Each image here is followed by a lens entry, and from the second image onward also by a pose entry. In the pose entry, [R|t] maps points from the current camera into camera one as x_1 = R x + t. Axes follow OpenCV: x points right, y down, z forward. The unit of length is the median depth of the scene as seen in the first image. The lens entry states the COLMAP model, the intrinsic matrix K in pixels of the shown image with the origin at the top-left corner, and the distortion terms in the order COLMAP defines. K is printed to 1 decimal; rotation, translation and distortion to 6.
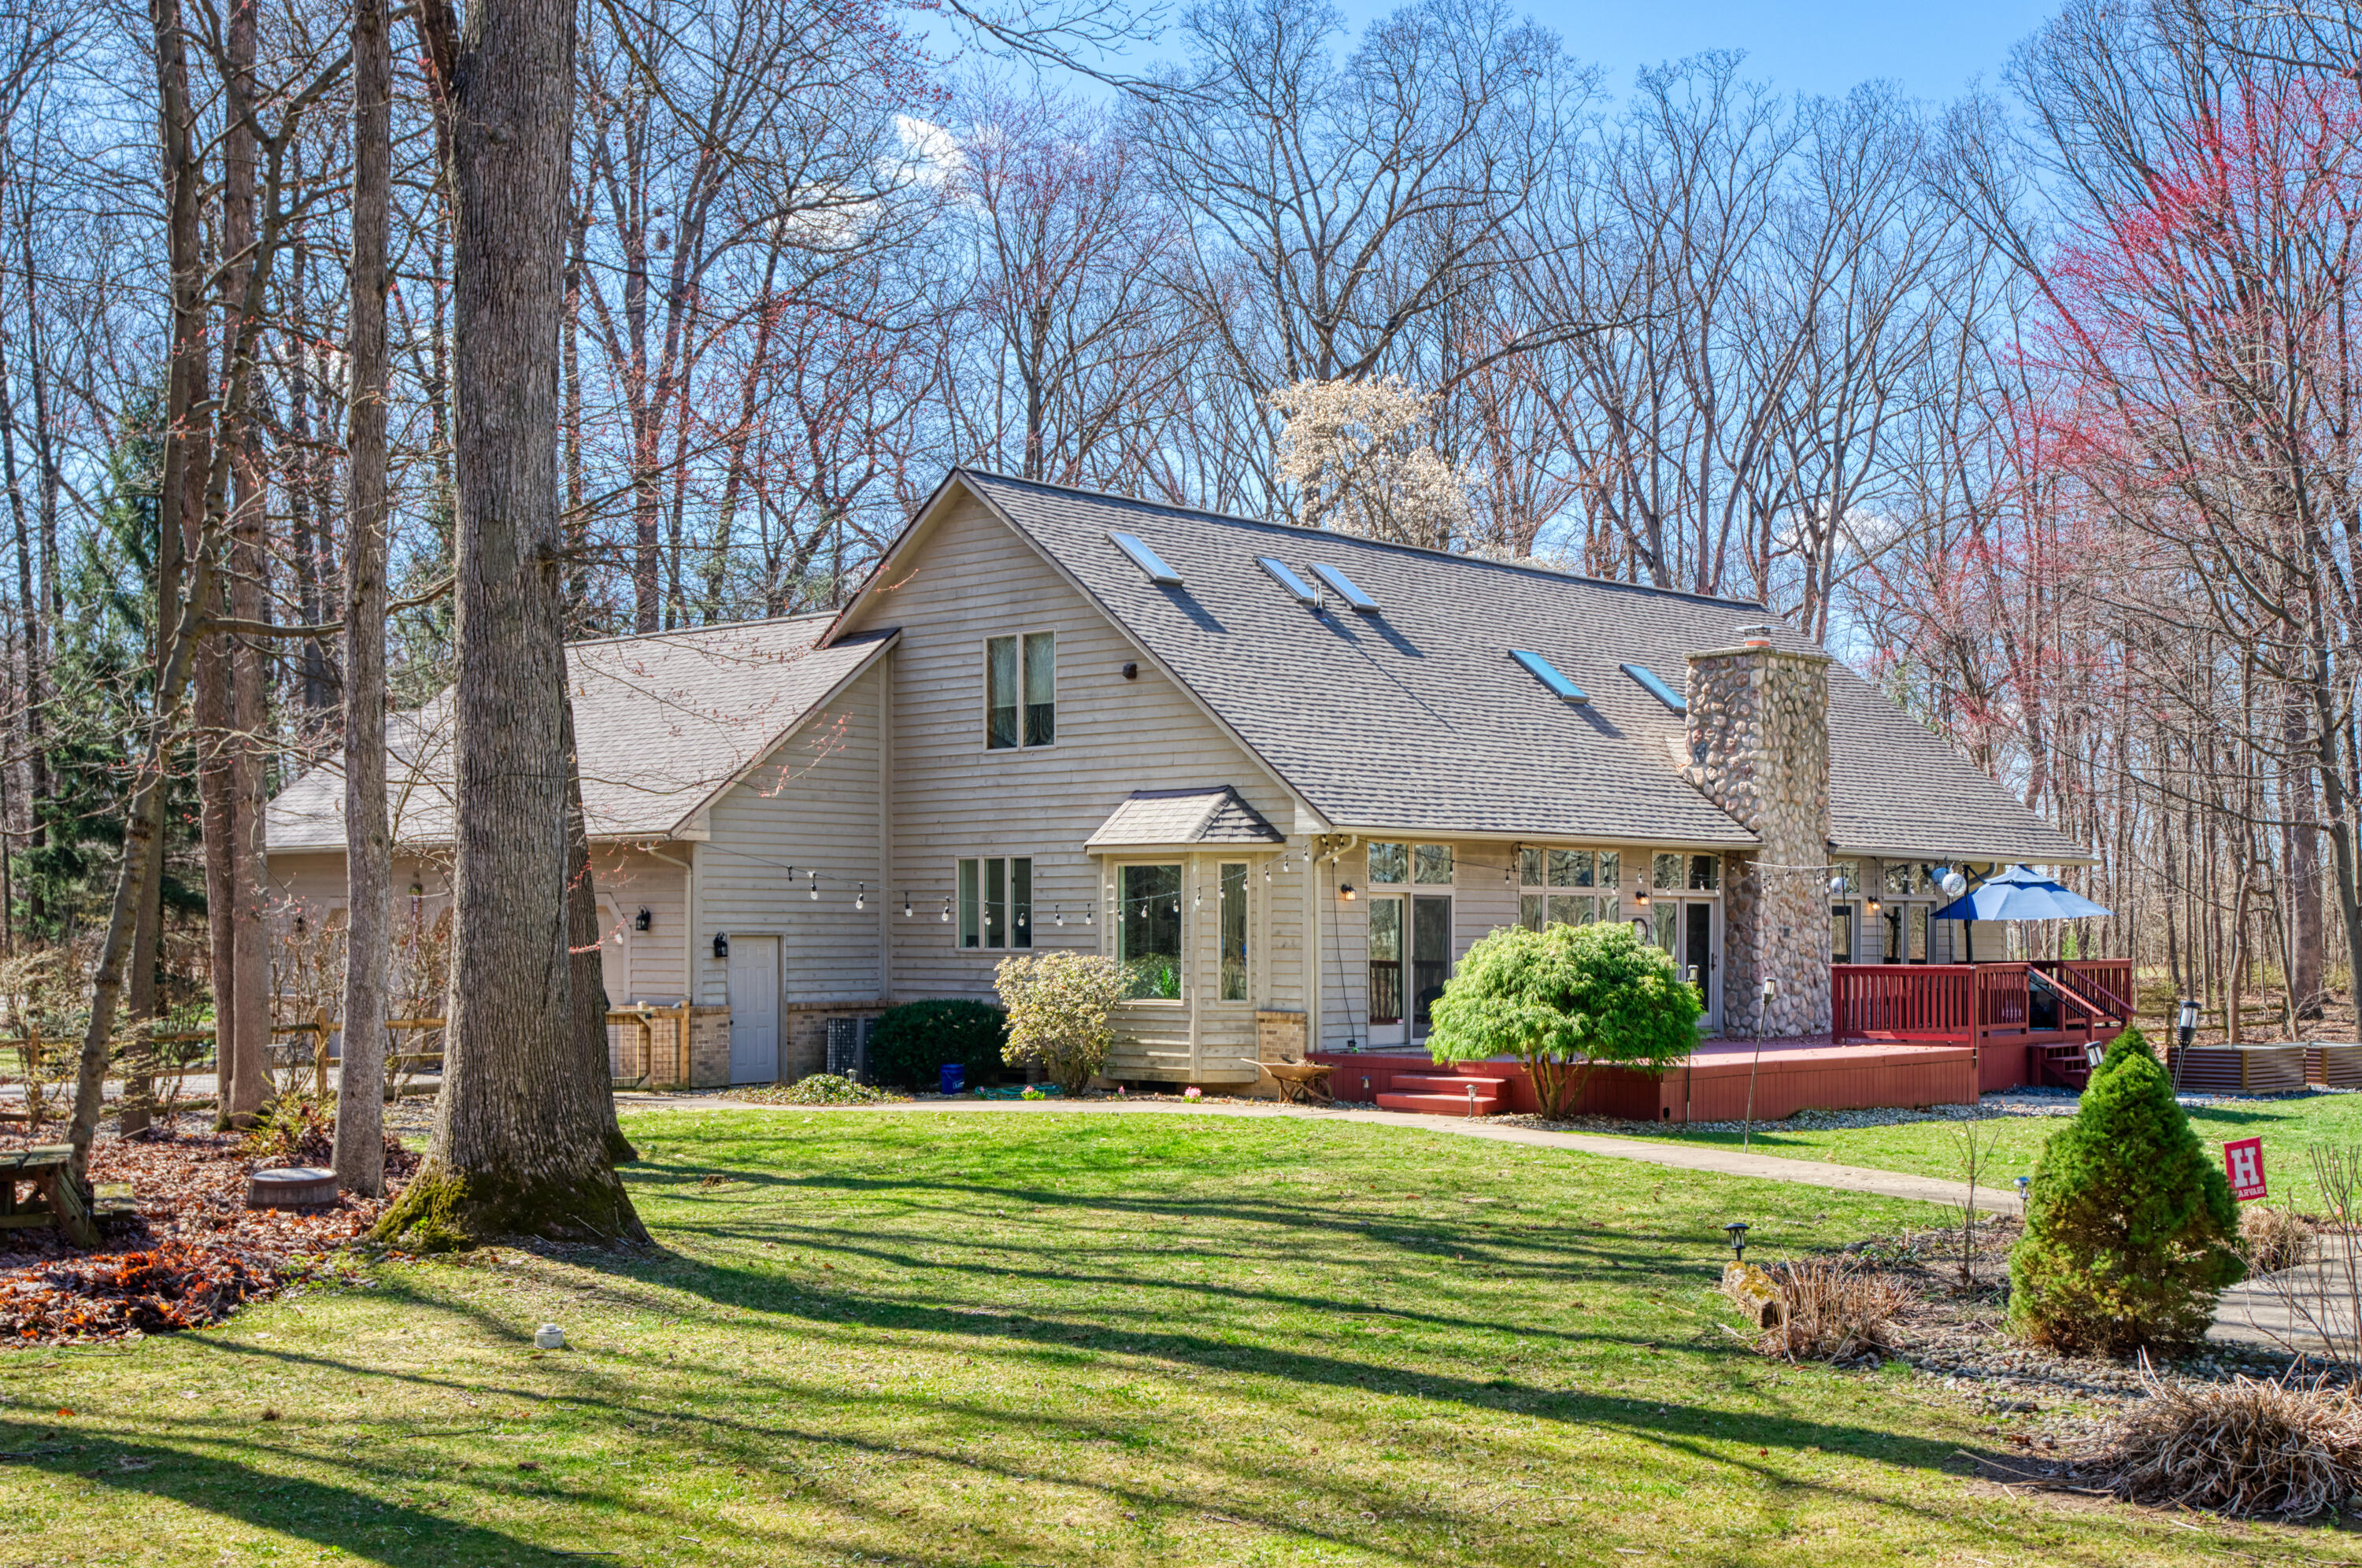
lens RADIAL K [[2725.6, 0, 1181.0], [0, 2725.6, 784.0], [0, 0, 1]] dist [-0.143313, -0.013331]
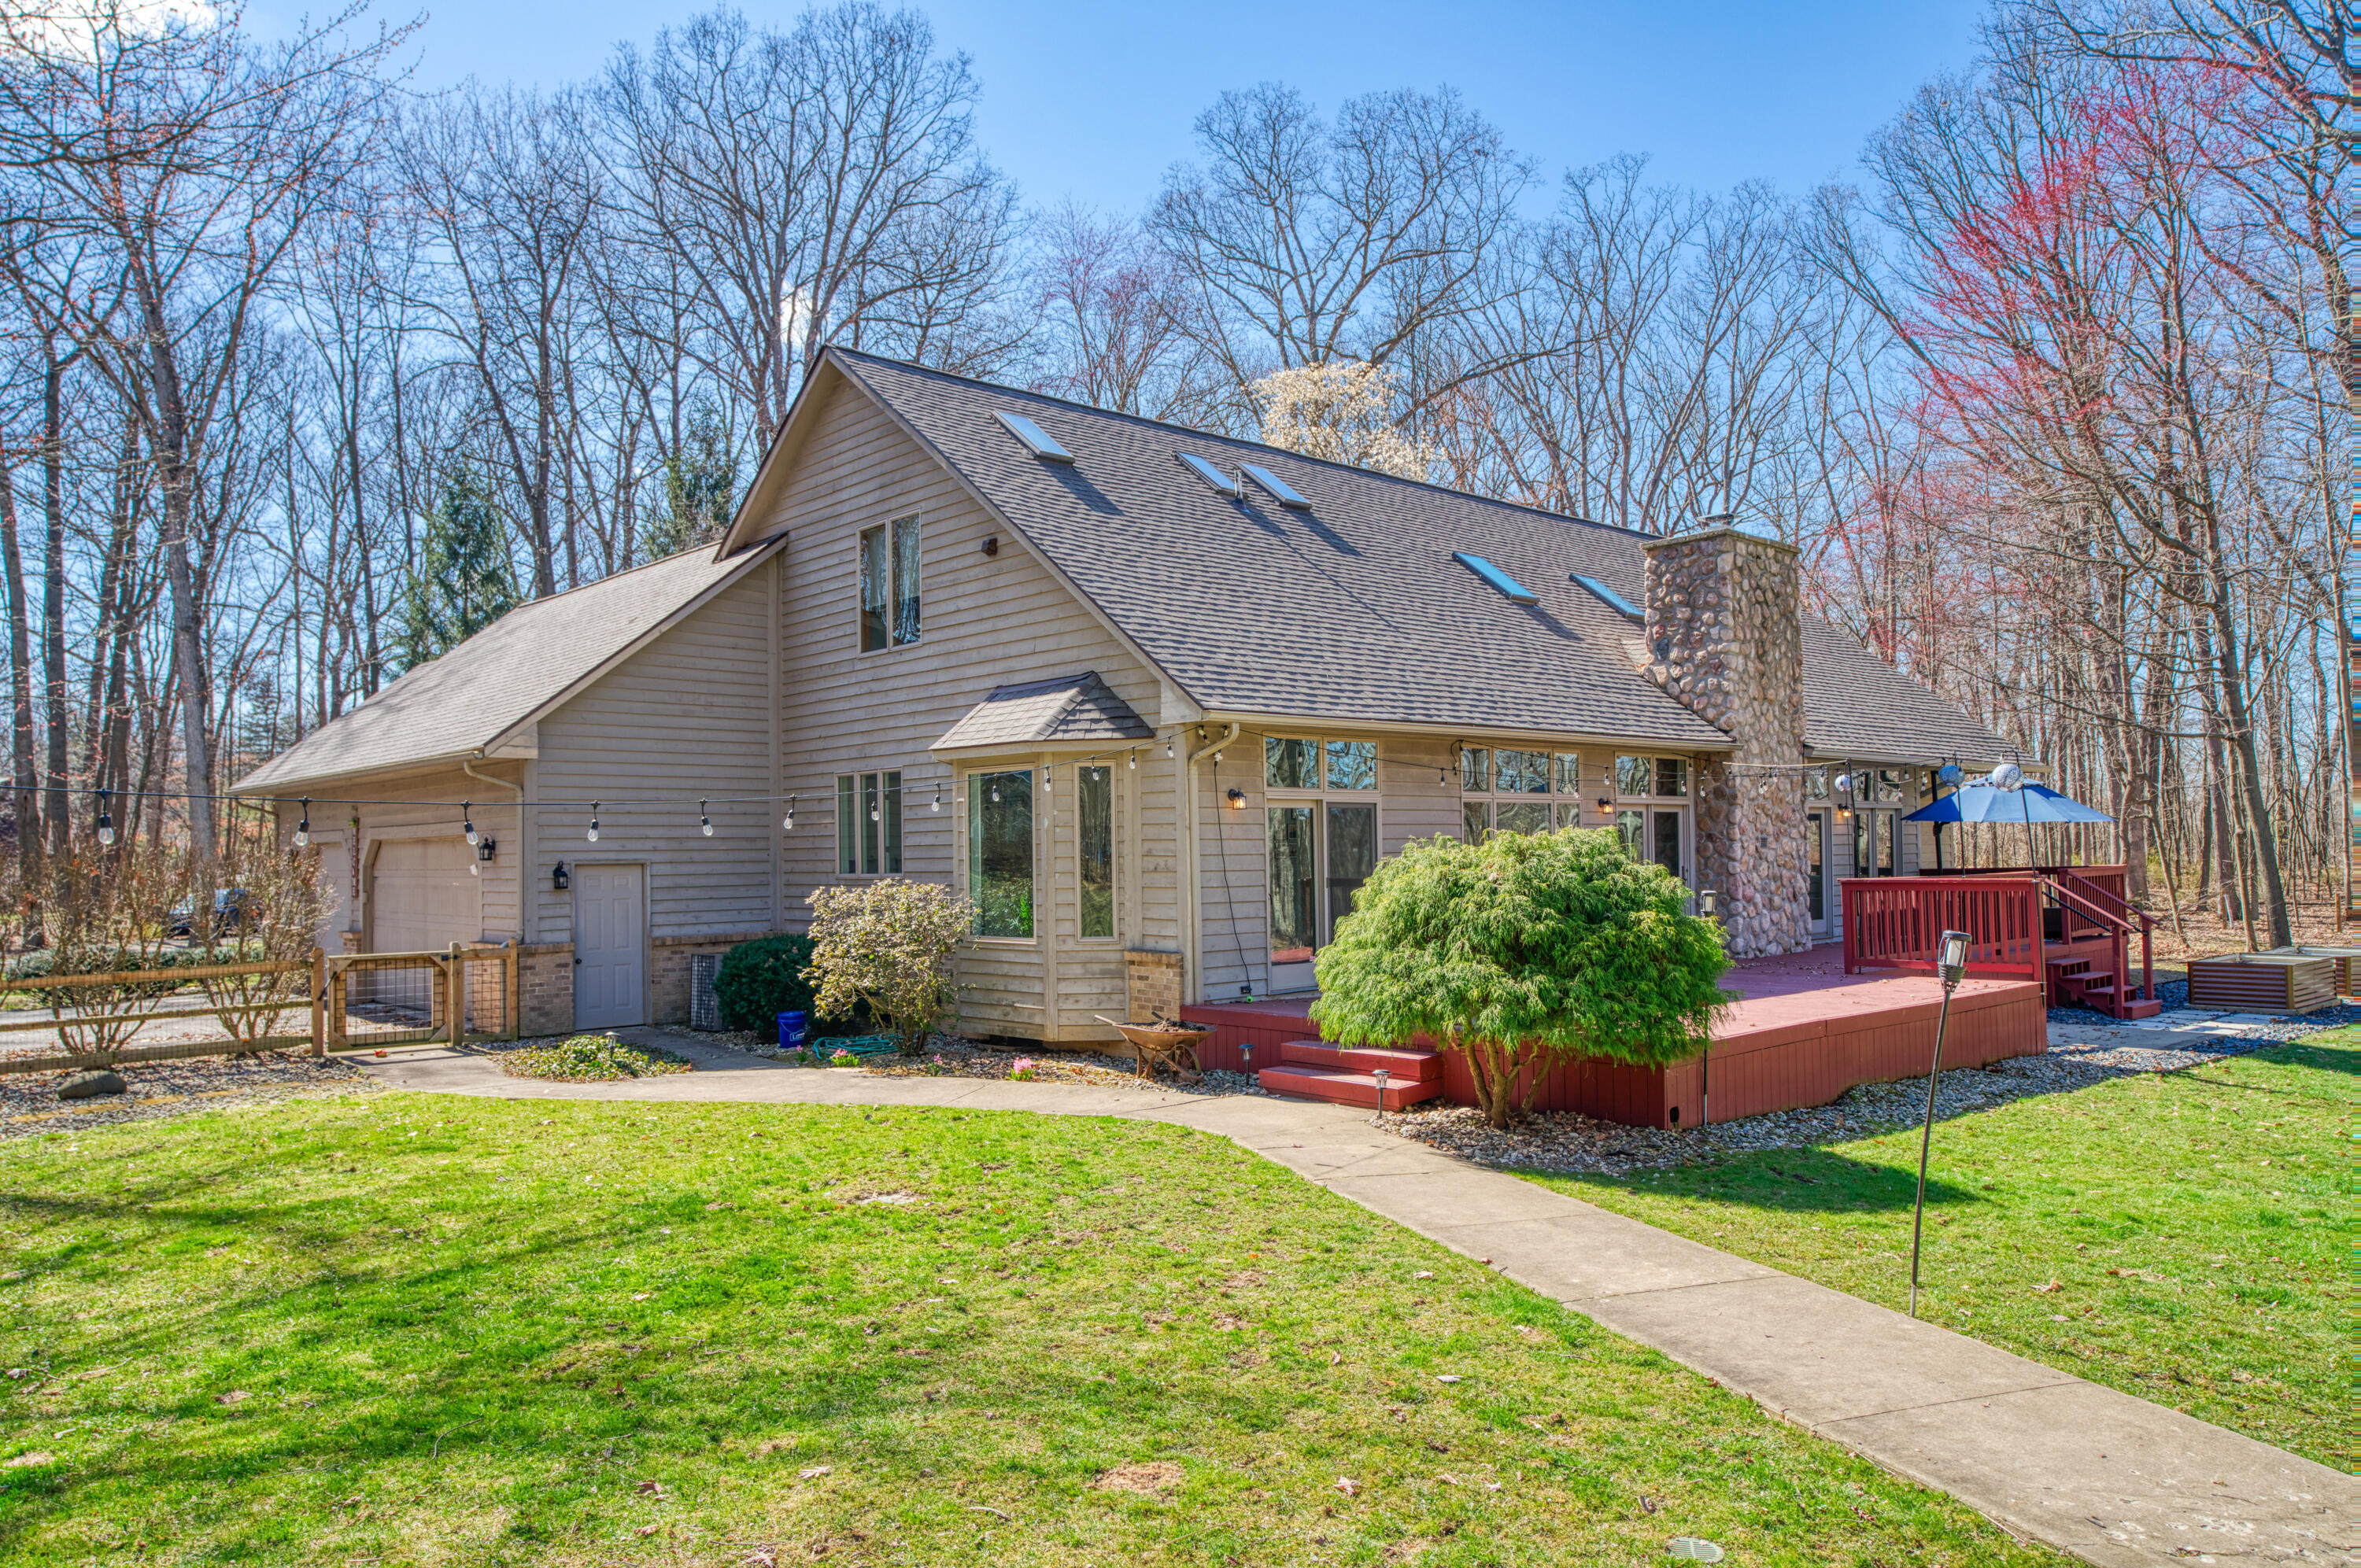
lens RADIAL K [[1543.0, 0, 1170.2], [0, 1543.0, 758.7], [0, 0, 1]] dist [-0.075541, 0.000056]
pose [[0.996108, -0.021826, -0.085396, 0.073564], [0.021227, 0.999743, -0.007926, 0.028466], [0.085547, 0.006082, 0.996316, 0.503432]]
